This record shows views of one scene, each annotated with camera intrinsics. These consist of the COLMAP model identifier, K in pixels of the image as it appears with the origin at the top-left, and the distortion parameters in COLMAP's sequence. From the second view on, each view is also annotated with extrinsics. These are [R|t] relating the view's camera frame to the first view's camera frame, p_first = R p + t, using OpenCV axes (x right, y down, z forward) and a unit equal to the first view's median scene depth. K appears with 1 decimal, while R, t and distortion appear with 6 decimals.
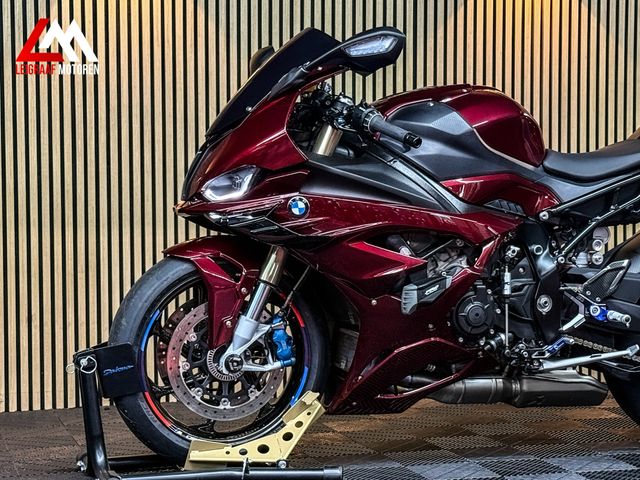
lens RADIAL K [[1375.6, 0, 322.3], [0, 1375.6, 240.3], [0, 0, 1]] dist [0.135894, 0.000000]
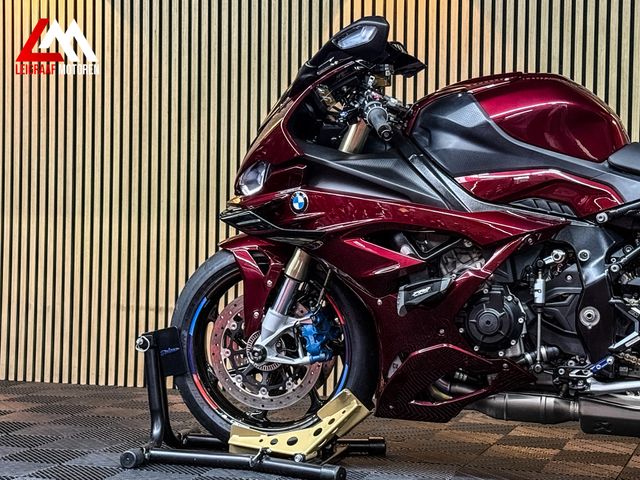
lens RADIAL K [[1375.6, 0, 316.3], [0, 1375.6, 238.9], [0, 0, 1]] dist [0.135894, 0.000000]
pose [[0.816049, 0.028709, -0.577269, 0.546890], [-0.034532, 0.999403, 0.000888, 0.001412], [0.576950, 0.019209, 0.816554, 0.179755]]
